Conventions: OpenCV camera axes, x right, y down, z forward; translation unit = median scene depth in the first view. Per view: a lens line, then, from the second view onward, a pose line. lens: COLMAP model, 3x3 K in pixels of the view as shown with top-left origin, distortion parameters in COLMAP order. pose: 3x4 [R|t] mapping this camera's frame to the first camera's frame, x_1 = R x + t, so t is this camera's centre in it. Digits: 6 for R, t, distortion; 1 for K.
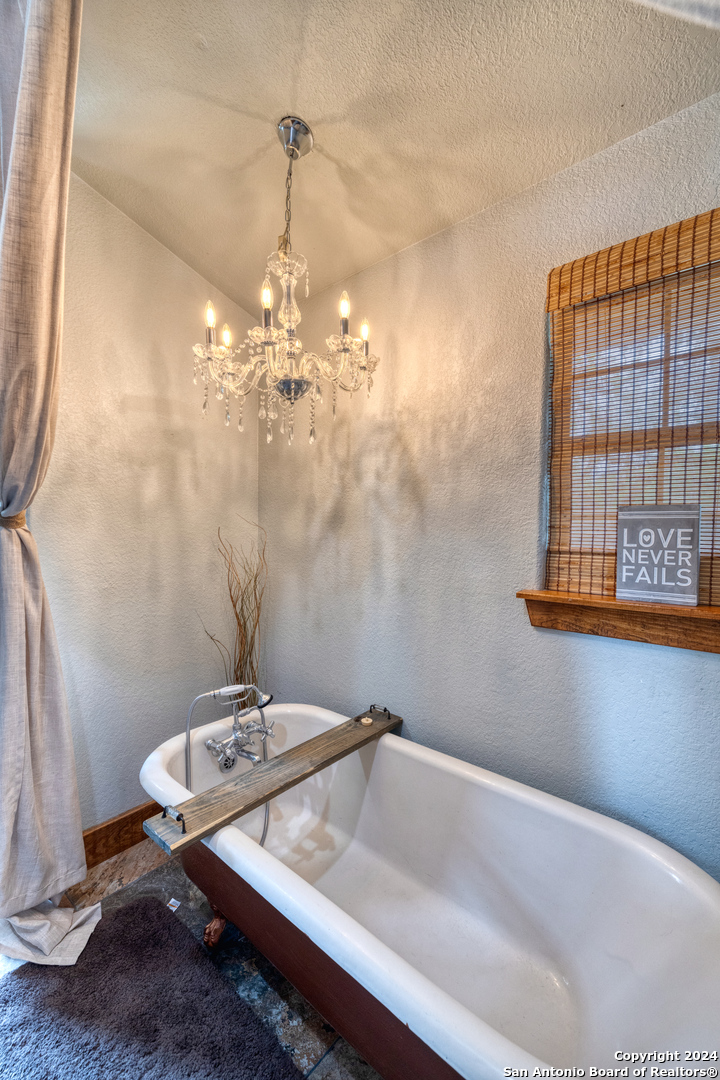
lens RADIAL K [[443.8, 0, 360.0], [0, 443.8, 540.0], [0, 0, 1]] dist [-0.009024, 0.000047]
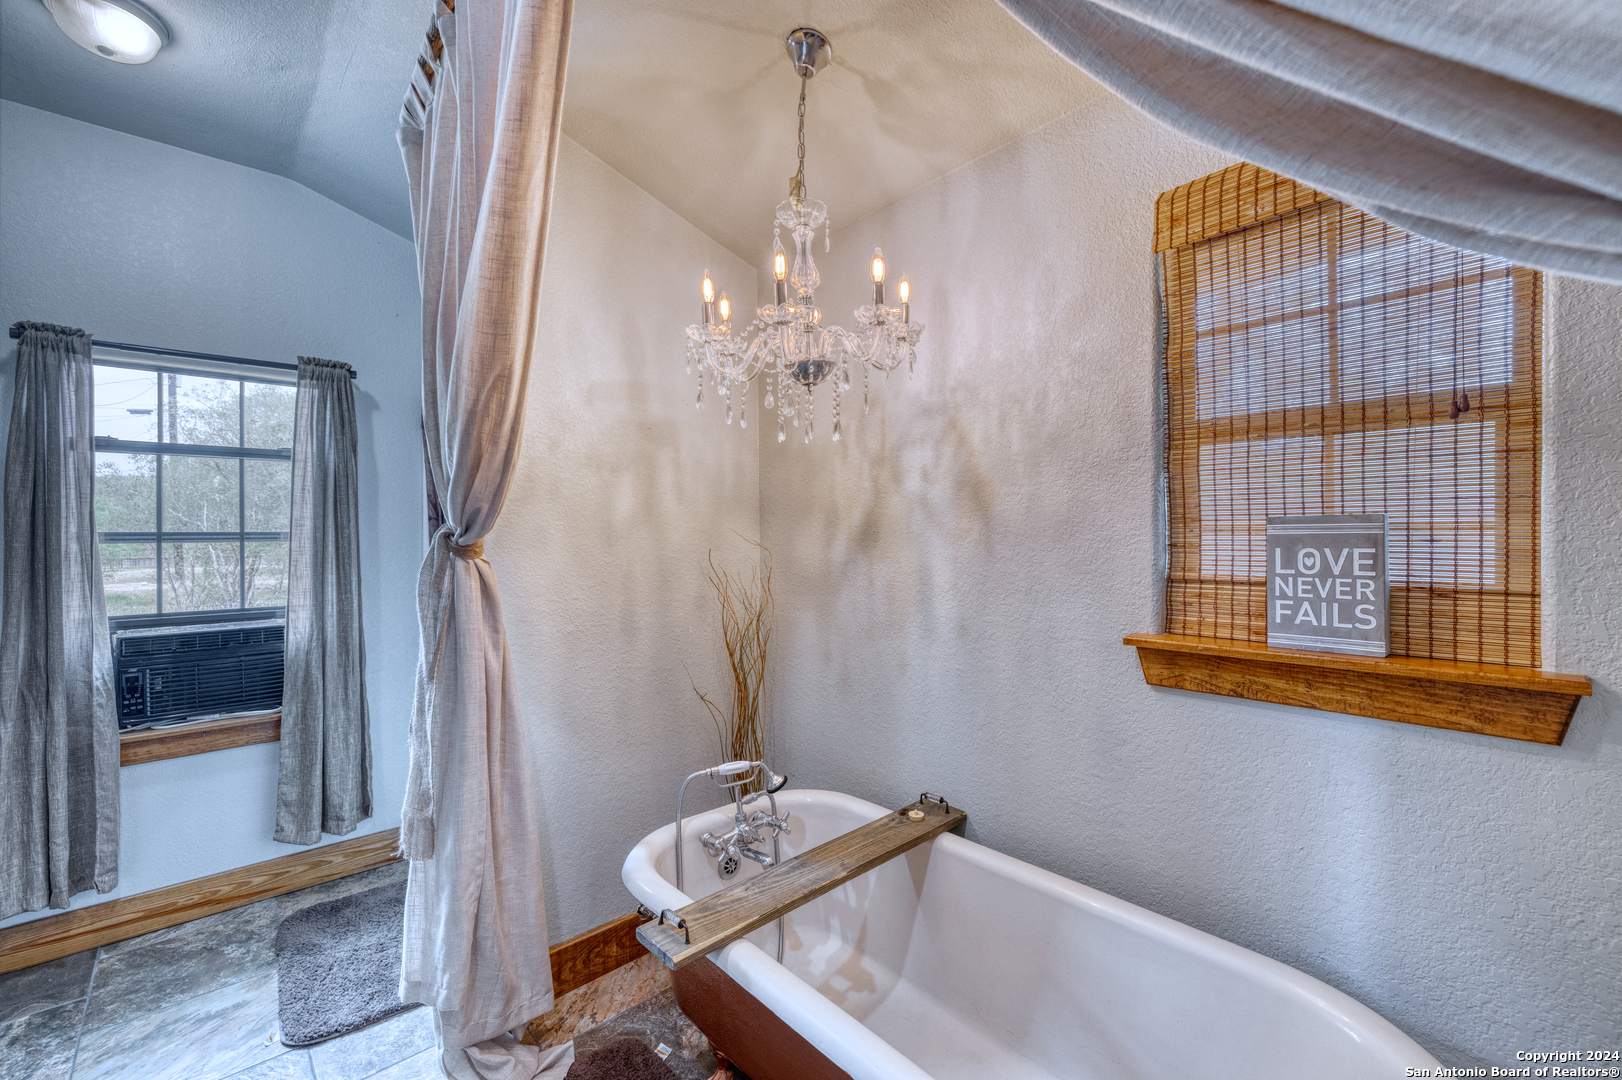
lens RADIAL K [[666.5, 0, 814.5], [0, 666.5, 538.1], [0, 0, 1]] dist [-0.009024, 0.000047]
pose [[0.992378, -0.019453, -0.121686, -0.010589], [0.016502, 0.999546, -0.025214, -0.023742], [0.122122, 0.023014, 0.992248, -0.135468]]
